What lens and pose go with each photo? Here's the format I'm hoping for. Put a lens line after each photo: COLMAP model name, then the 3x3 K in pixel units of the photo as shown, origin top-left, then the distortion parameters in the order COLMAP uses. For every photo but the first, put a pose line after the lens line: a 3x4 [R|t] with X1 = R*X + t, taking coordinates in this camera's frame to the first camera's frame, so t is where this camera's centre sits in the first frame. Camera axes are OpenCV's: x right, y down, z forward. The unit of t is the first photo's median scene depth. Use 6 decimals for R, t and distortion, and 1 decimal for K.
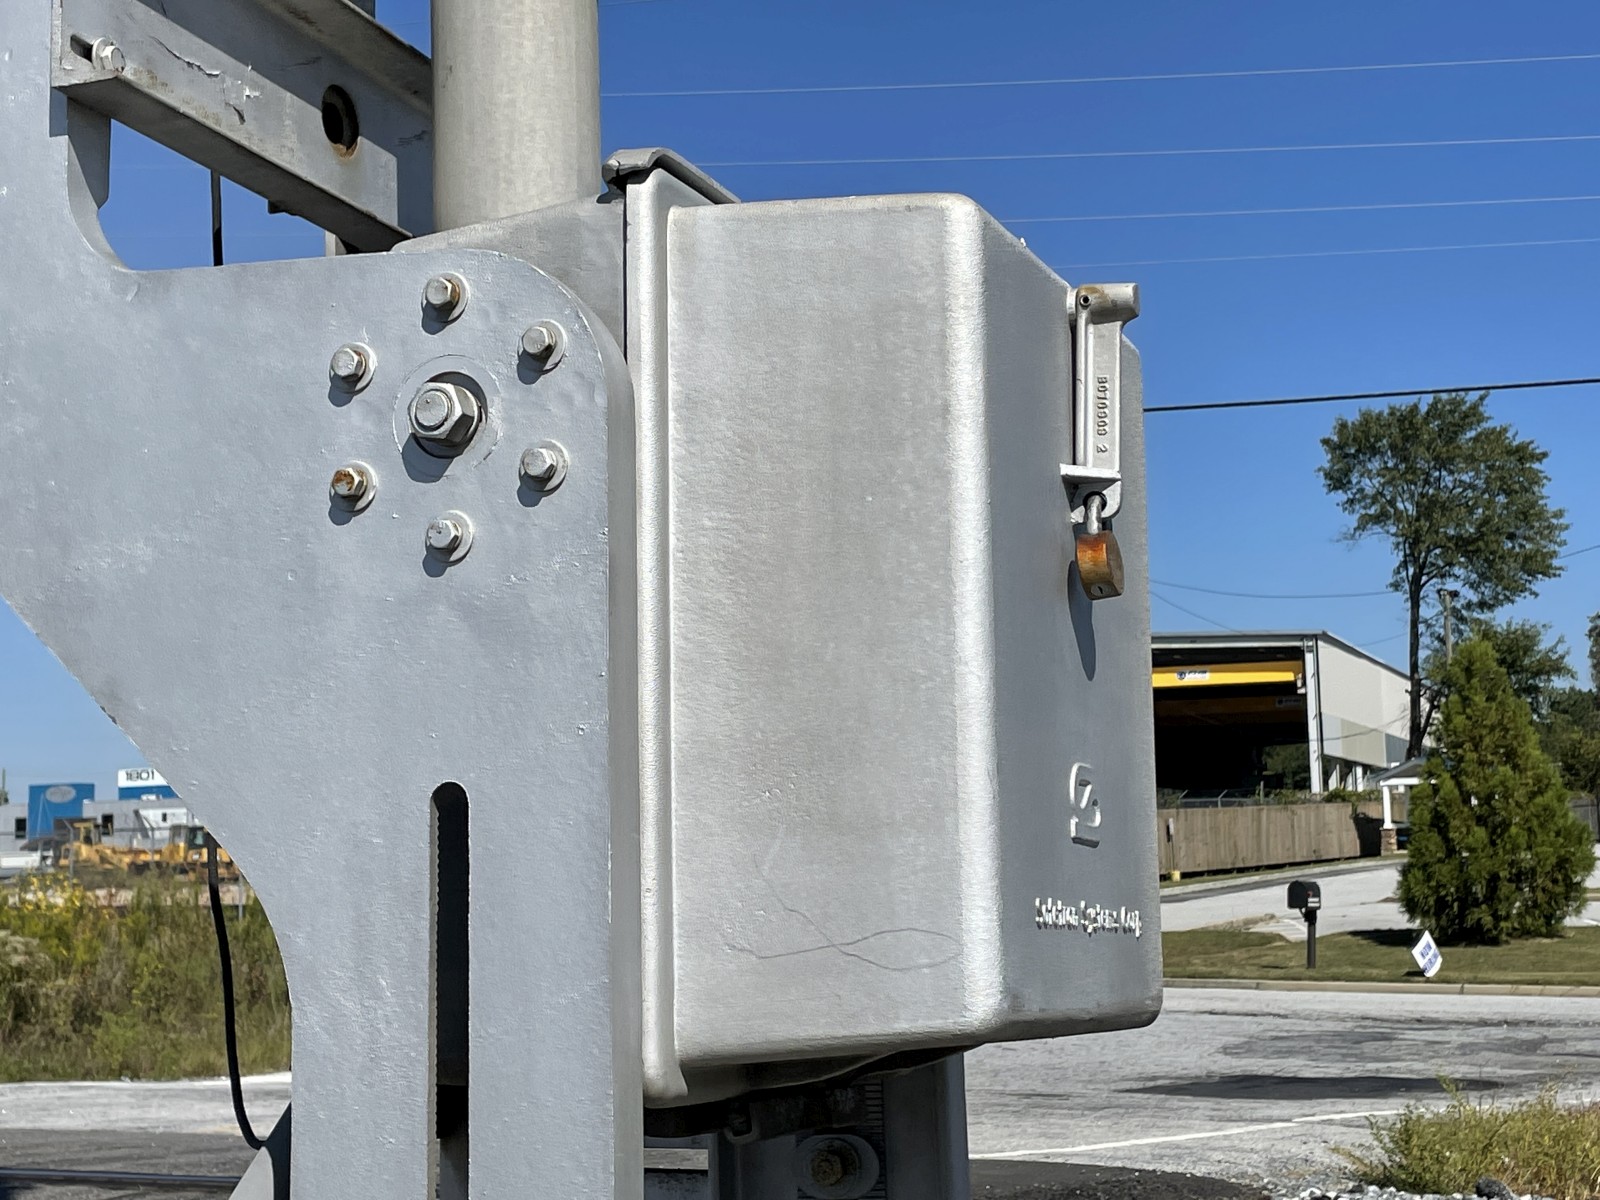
lens RADIAL K [[2533.8, 0, 795.8], [0, 2533.8, 597.7], [0, 0, 1]] dist [0.097035, 0.000000]
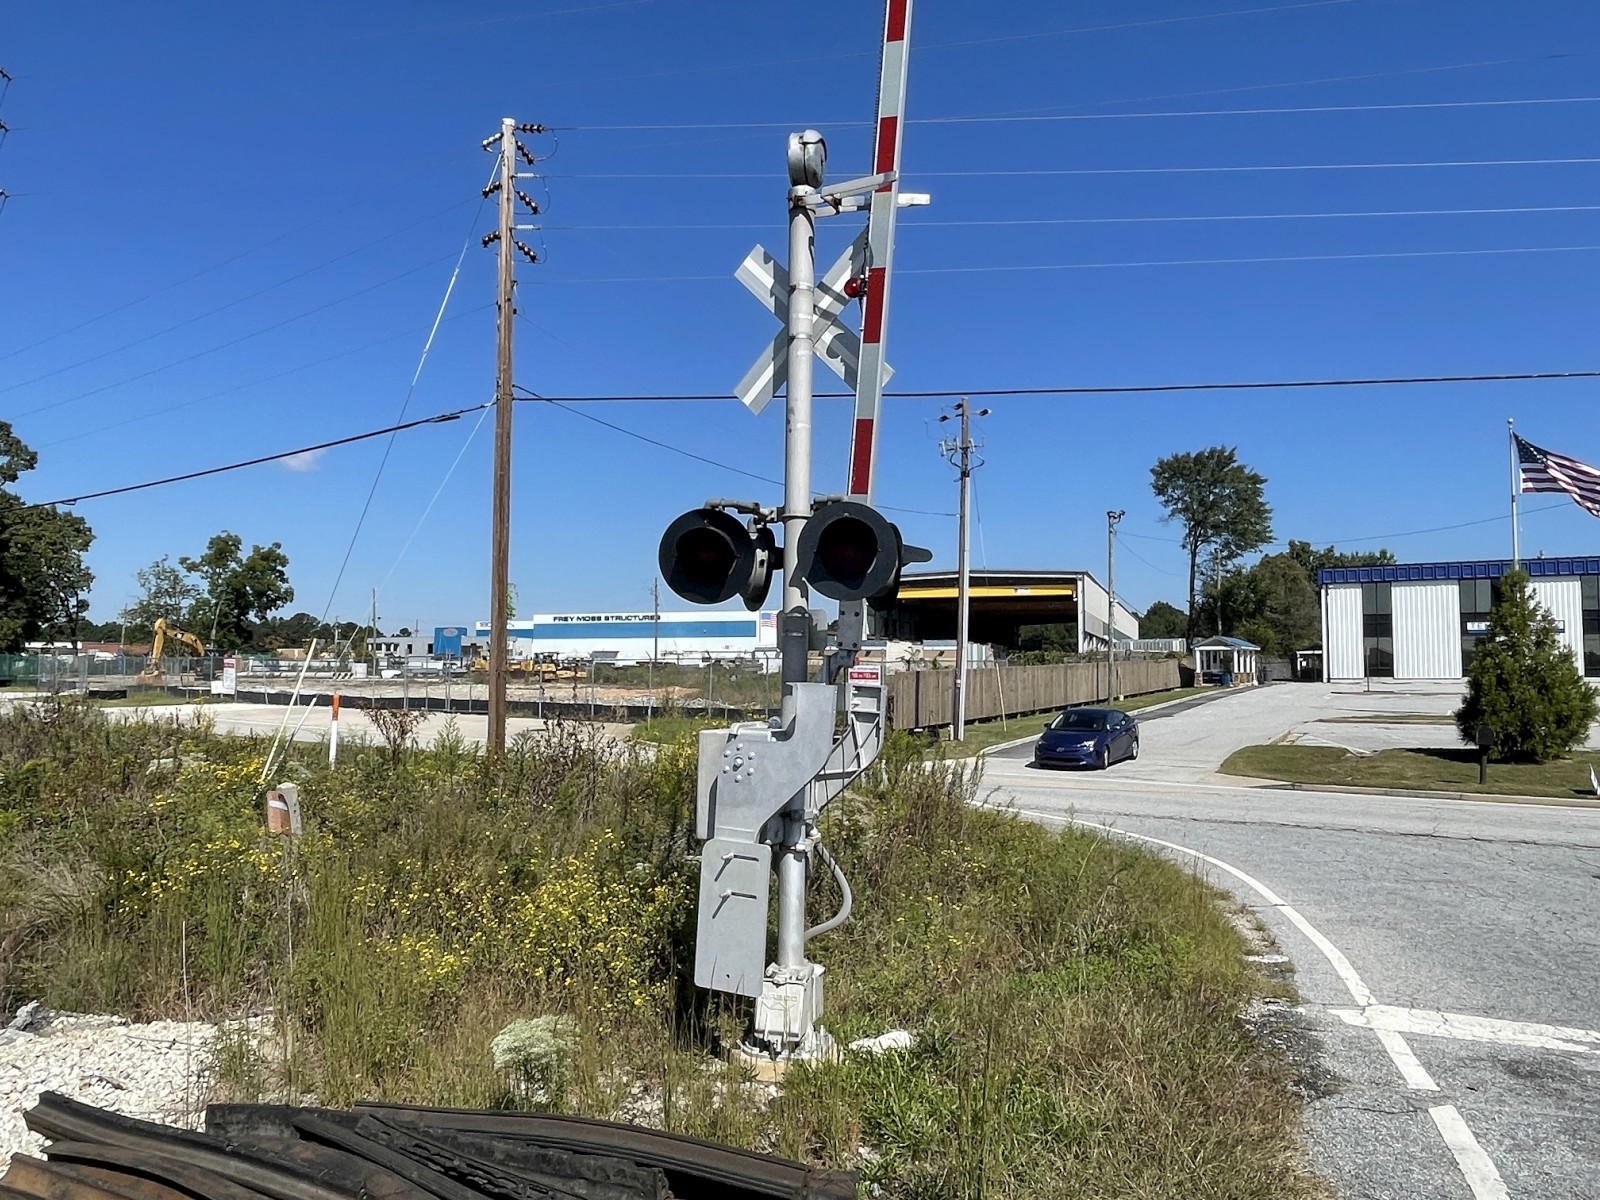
lens RADIAL K [[1161.2, 0, 797.1], [0, 1161.2, 589.9], [0, 0, 1]] dist [-0.013022, -0.000070]
pose [[0.999122, 0.028050, 0.031120, -0.085435], [-0.029065, 0.999044, 0.032668, 0.008350], [-0.030174, -0.033544, 0.998982, 0.131239]]
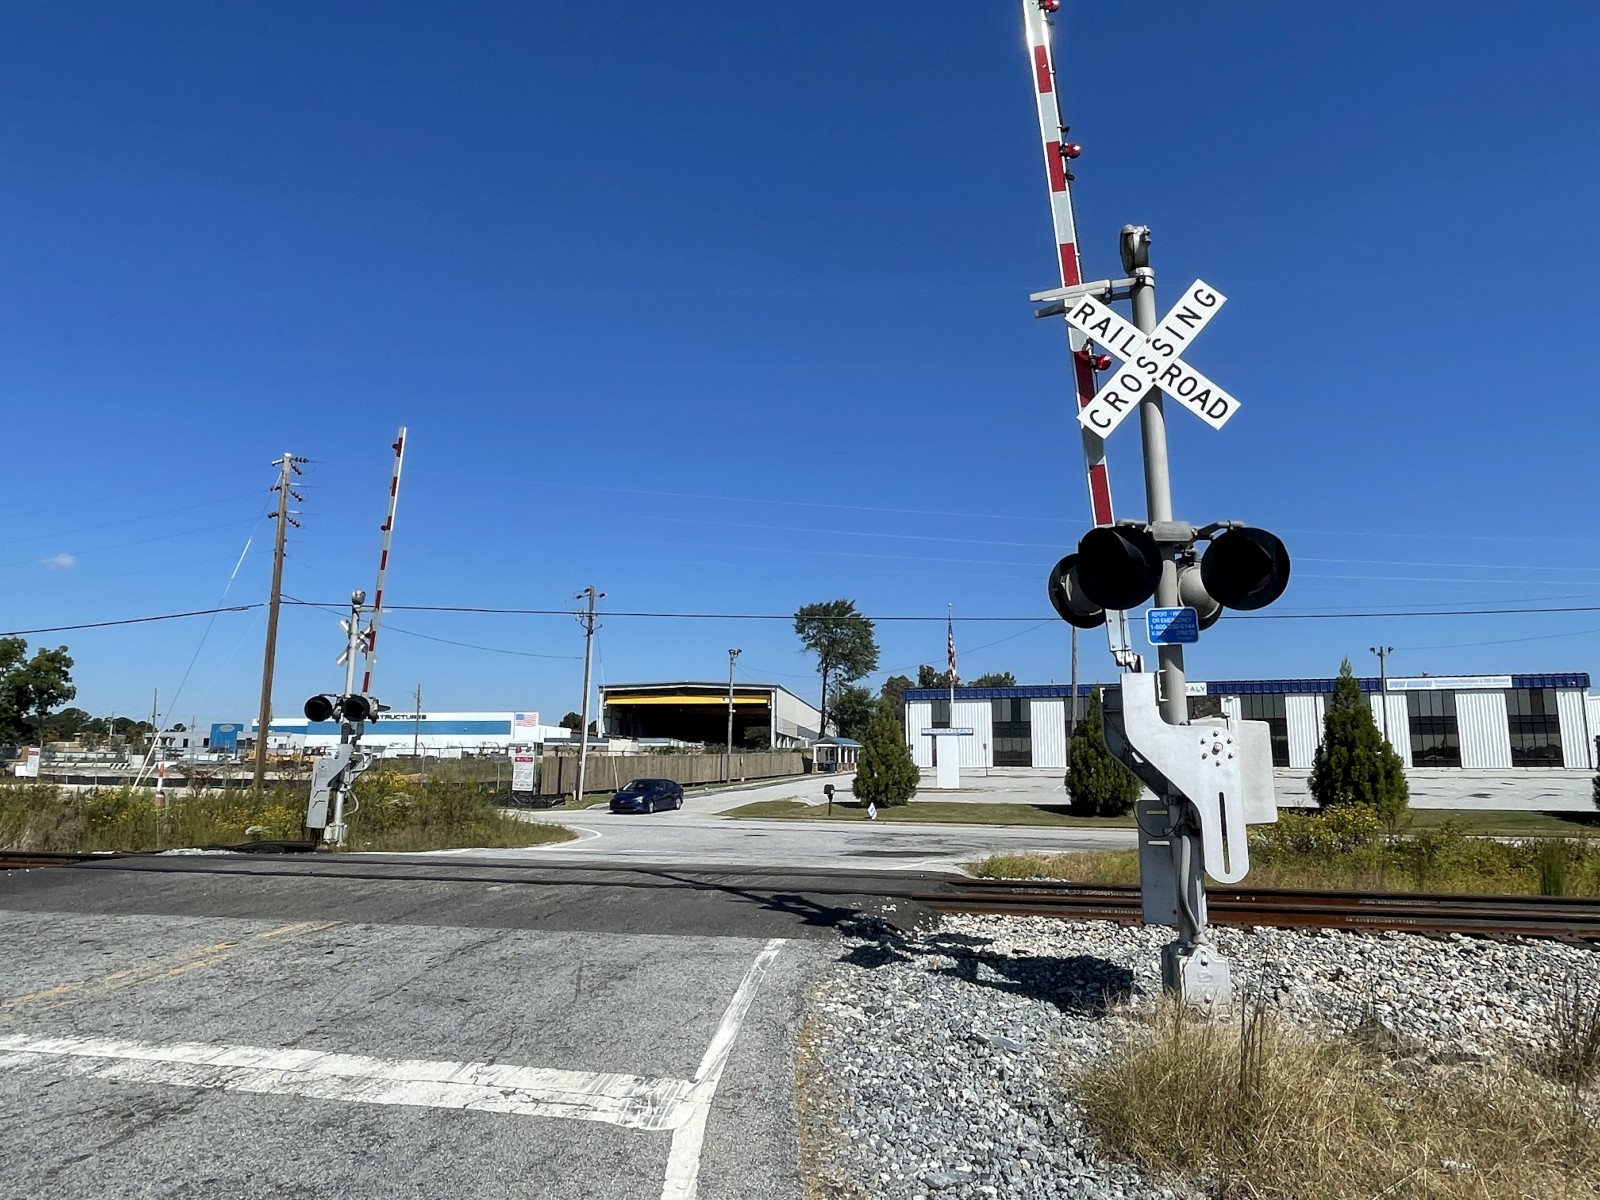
lens RADIAL K [[1028.1, 0, 805.7], [0, 1028.1, 595.3], [0, 0, 1]] dist [-0.005193, 0.000805]
pose [[0.967530, 0.068619, 0.243265, -0.043703], [-0.052491, 0.996009, -0.072179, -0.004818], [-0.247247, 0.057066, 0.967271, -0.037409]]
